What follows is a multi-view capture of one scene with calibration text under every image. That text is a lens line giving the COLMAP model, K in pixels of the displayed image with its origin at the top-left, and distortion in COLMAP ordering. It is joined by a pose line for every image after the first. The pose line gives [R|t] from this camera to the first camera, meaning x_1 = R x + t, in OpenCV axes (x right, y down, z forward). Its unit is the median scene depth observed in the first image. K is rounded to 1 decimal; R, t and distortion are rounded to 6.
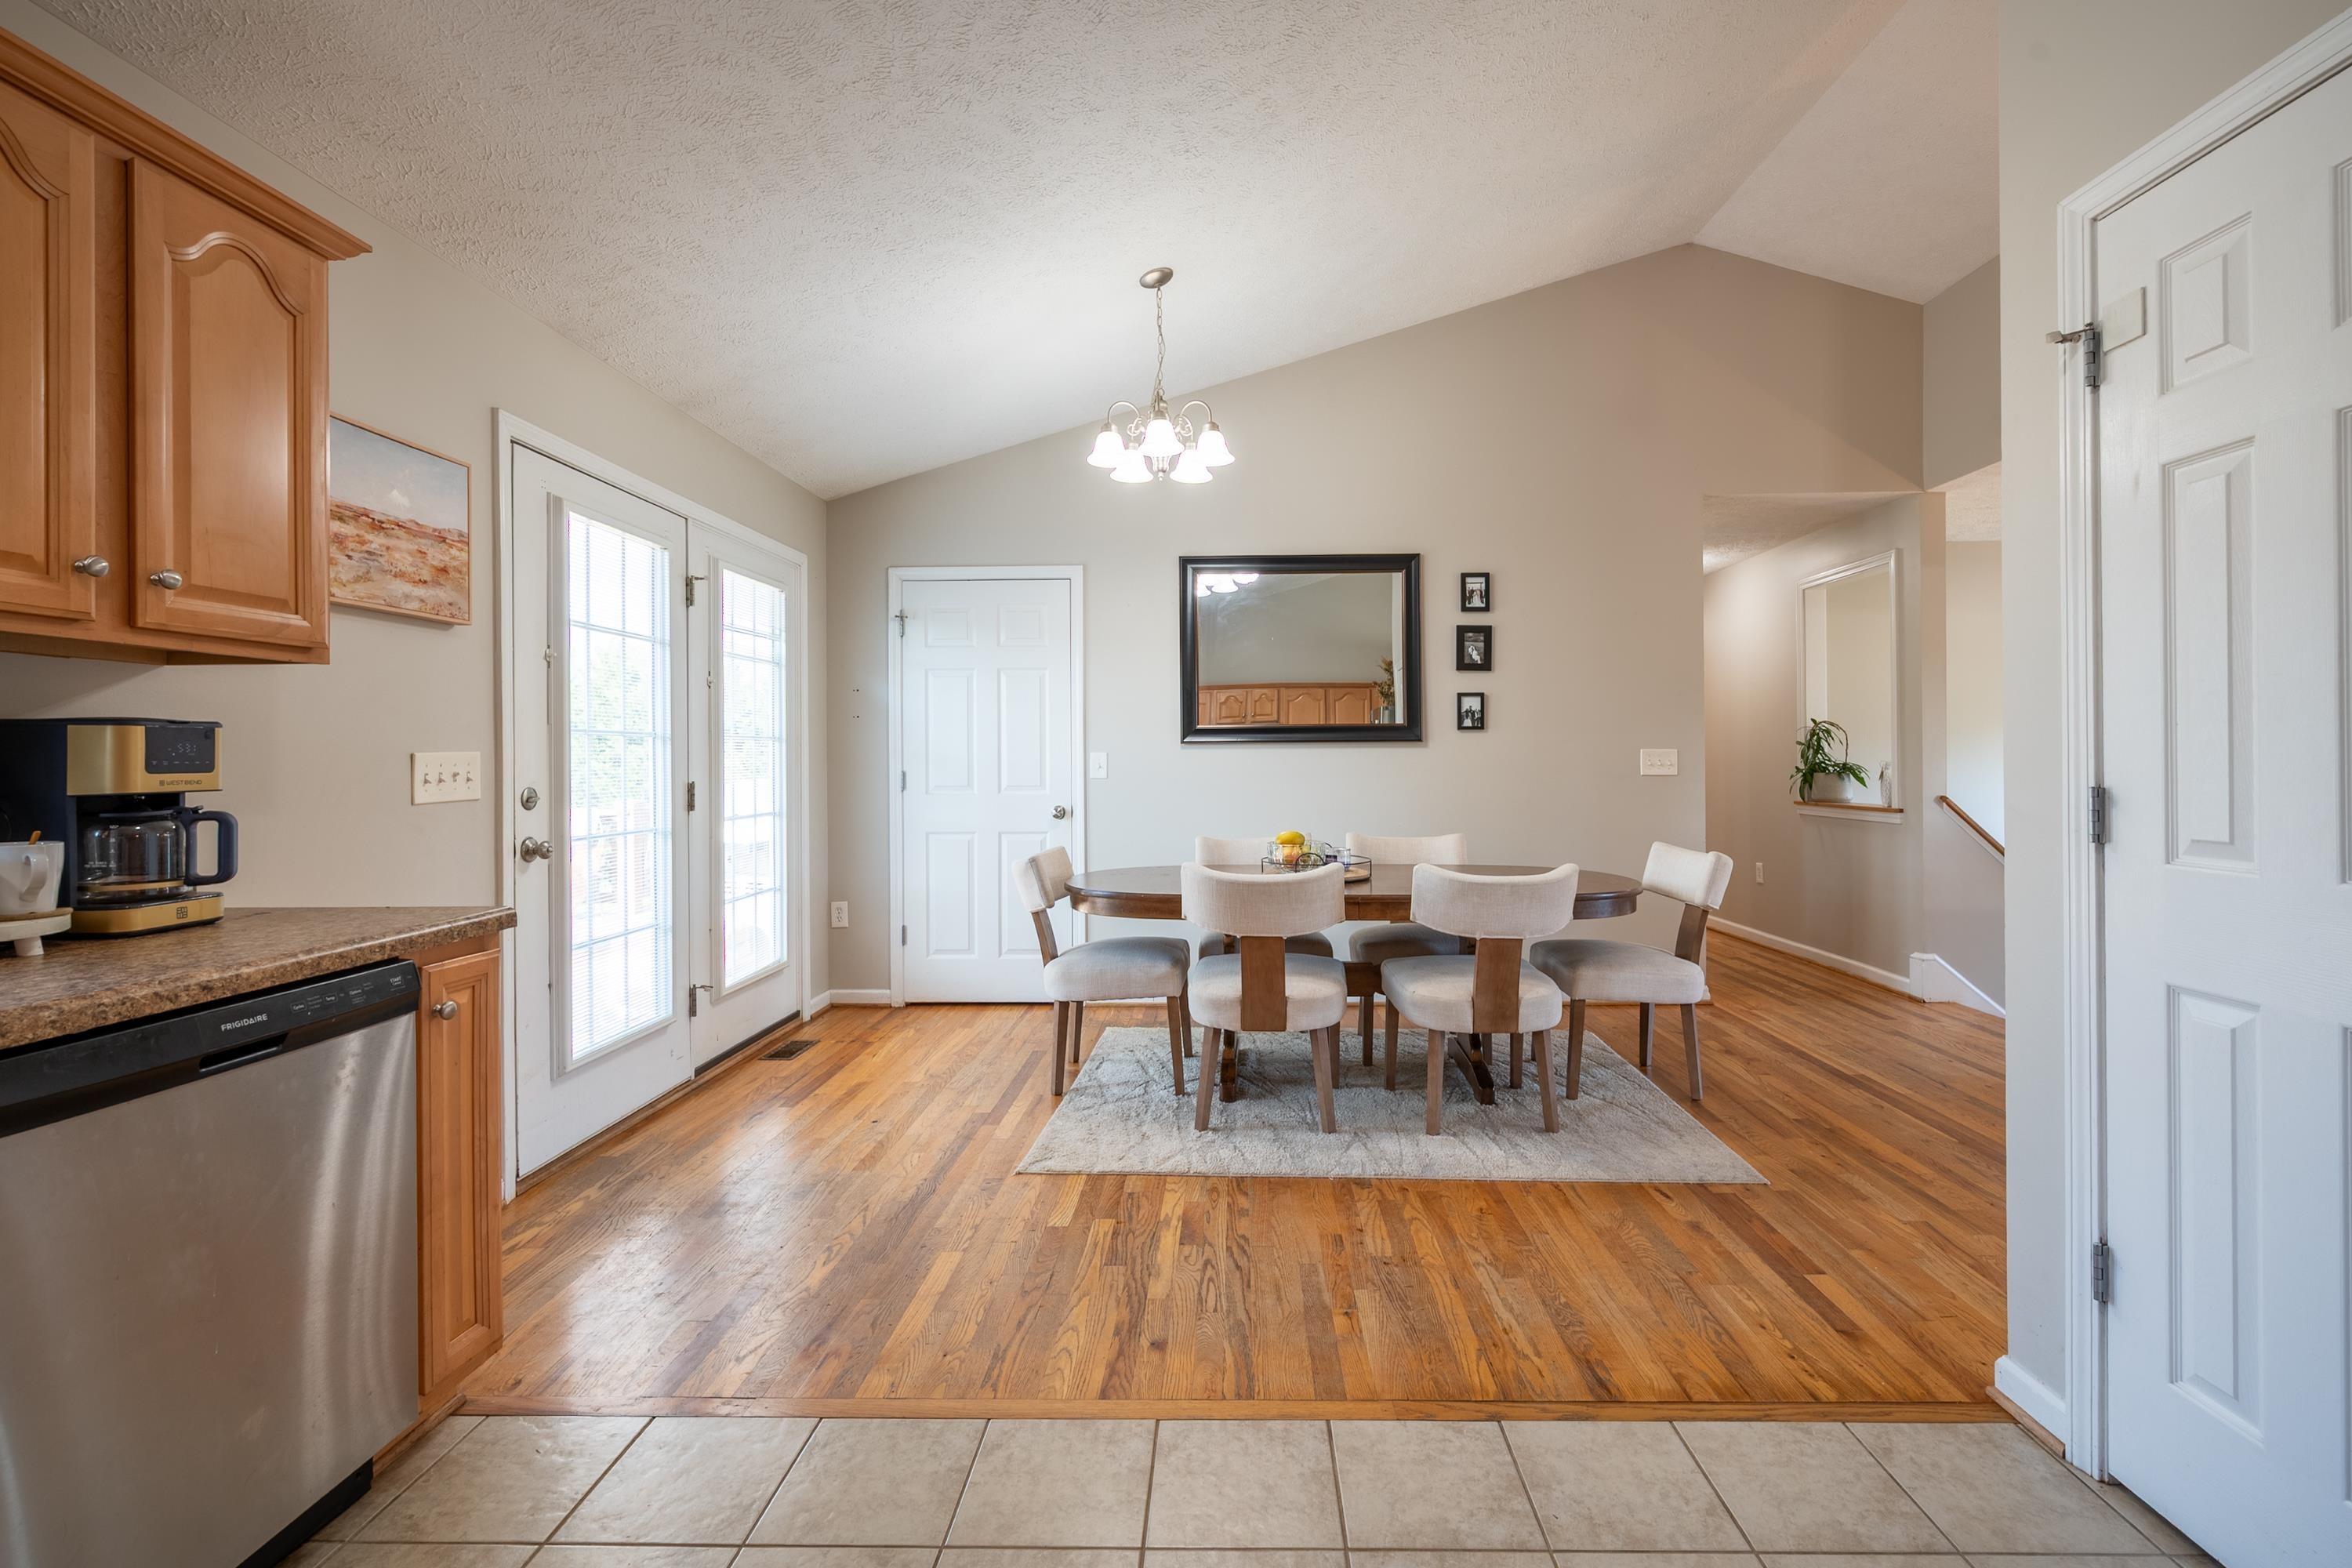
lens RADIAL K [[1030.8, 0, 1227.1], [0, 1030.8, 757.0], [0, 0, 1]] dist [0.000345, -0.001802]
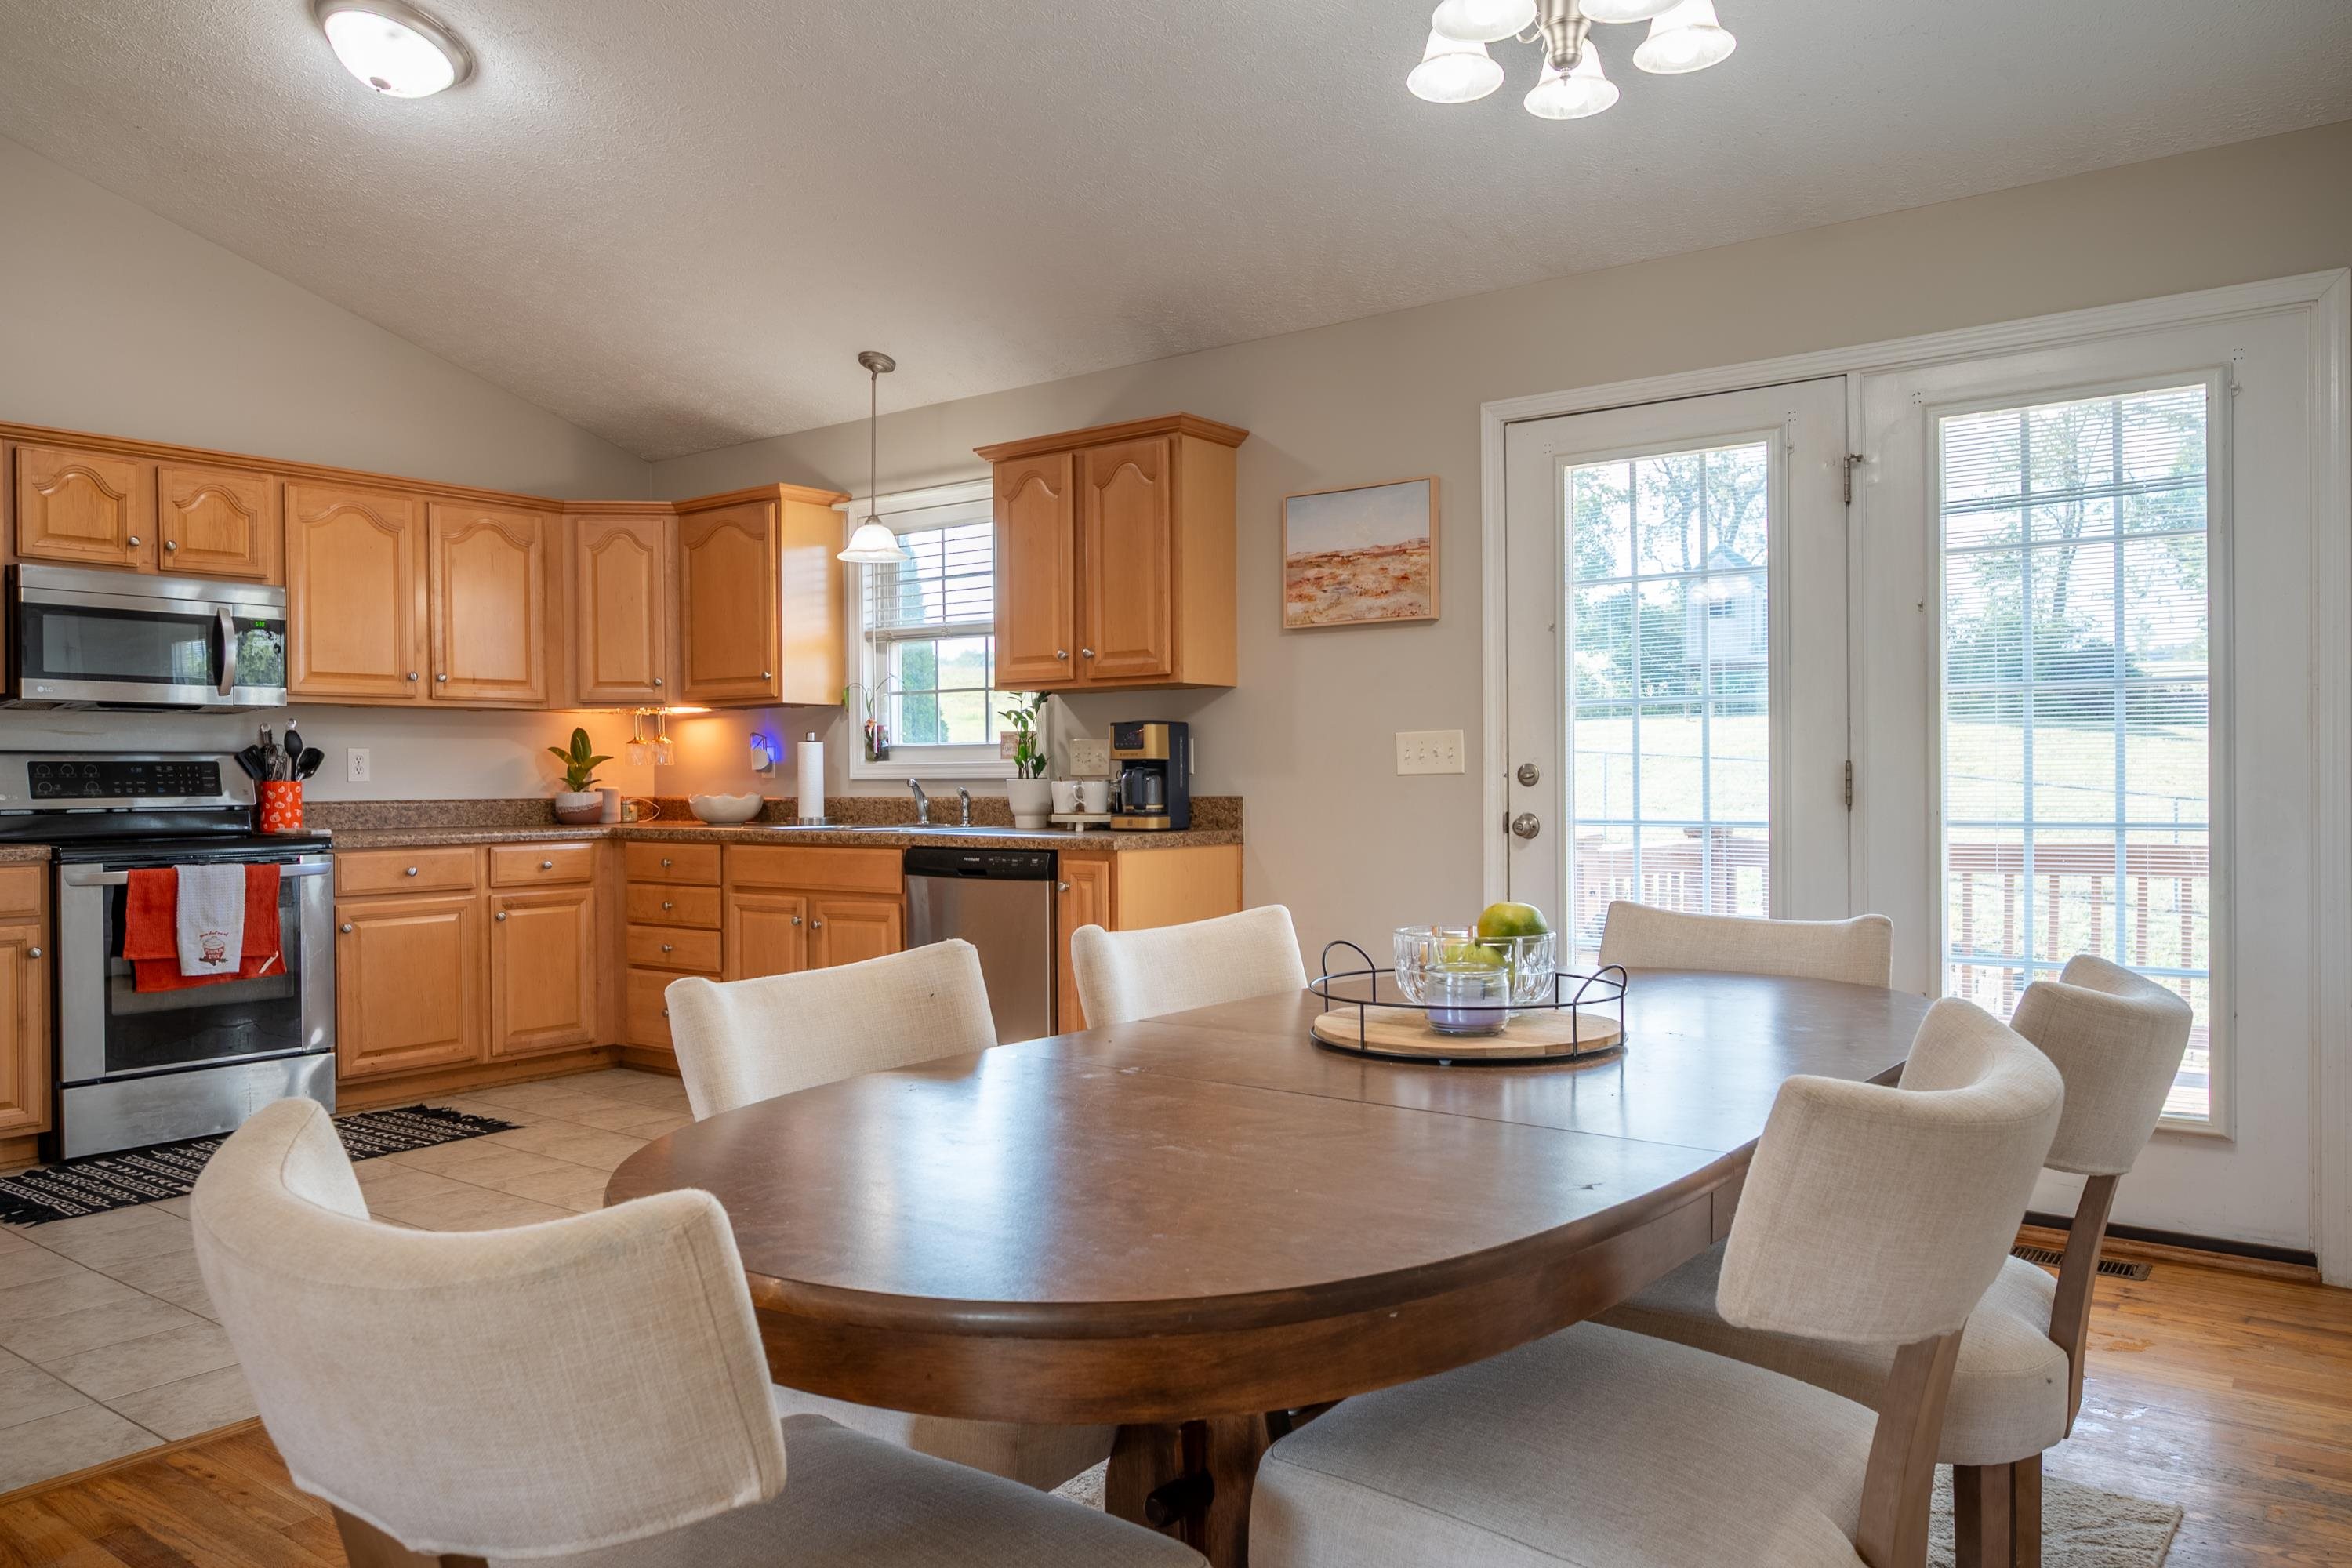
lens RADIAL K [[1636.1, 0, 1179.0], [0, 1636.1, 786.9], [0, 0, 1]] dist [0.004985, -0.000913]
pose [[-0.597772, 0.015563, -0.801515, 0.728302], [0.011661, 0.999875, 0.010717, 0.028685], [0.801581, -0.002940, -0.597878, 1.547194]]
